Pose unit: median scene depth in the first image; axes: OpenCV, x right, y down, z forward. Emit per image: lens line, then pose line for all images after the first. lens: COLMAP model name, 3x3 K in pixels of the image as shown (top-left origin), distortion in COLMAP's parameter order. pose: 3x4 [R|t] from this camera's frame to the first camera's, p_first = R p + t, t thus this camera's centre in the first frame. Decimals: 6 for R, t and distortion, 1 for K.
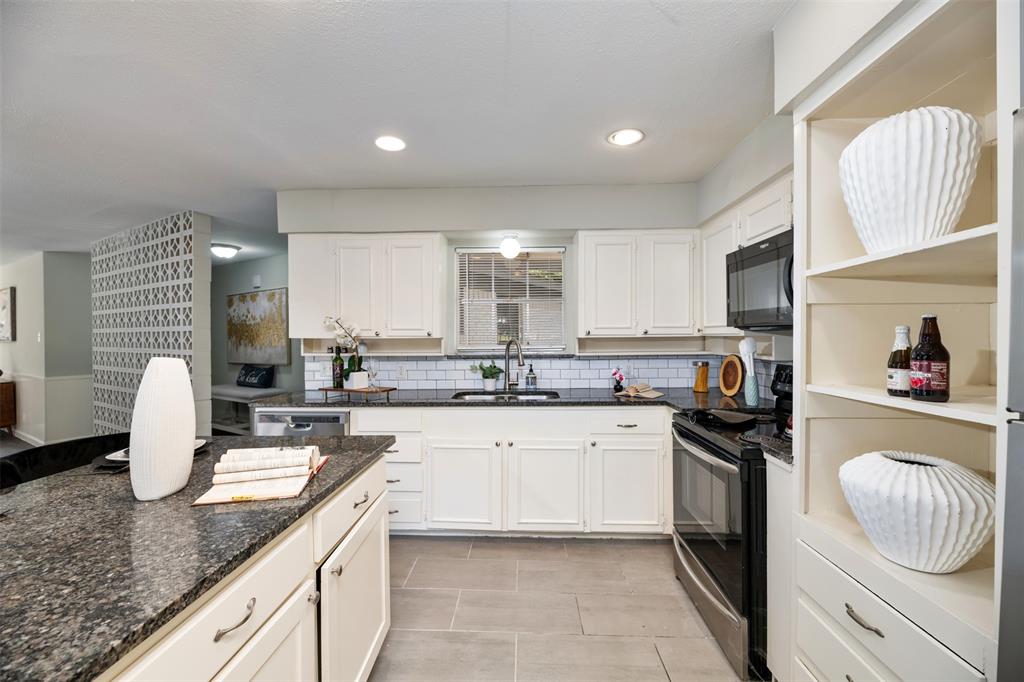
lens RADIAL K [[416.5, 0, 508.7], [0, 416.5, 336.2], [0, 0, 1]] dist [-0.001041, -0.000047]
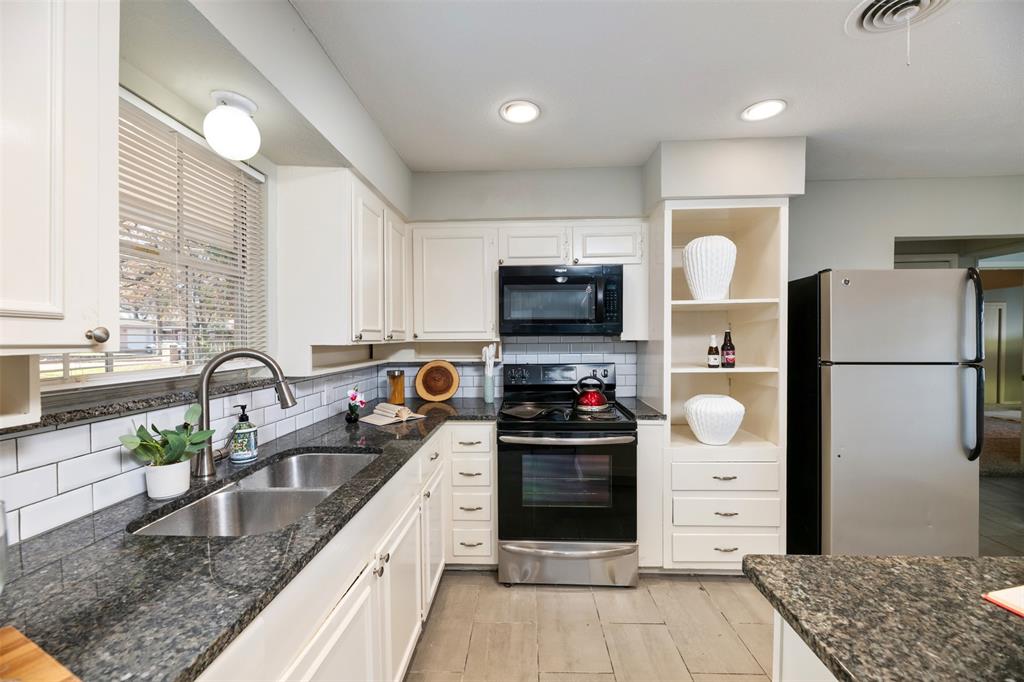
lens RADIAL K [[400.2, 0, 496.6], [0, 400.2, 339.4], [0, 0, 1]] dist [0.000024, -0.000016]
pose [[0.002039, 0.007835, 0.999967, -0.419766], [0.008532, 0.999933, -0.007852, 0.001216], [-0.999962, 0.008548, 0.001972, 0.776627]]
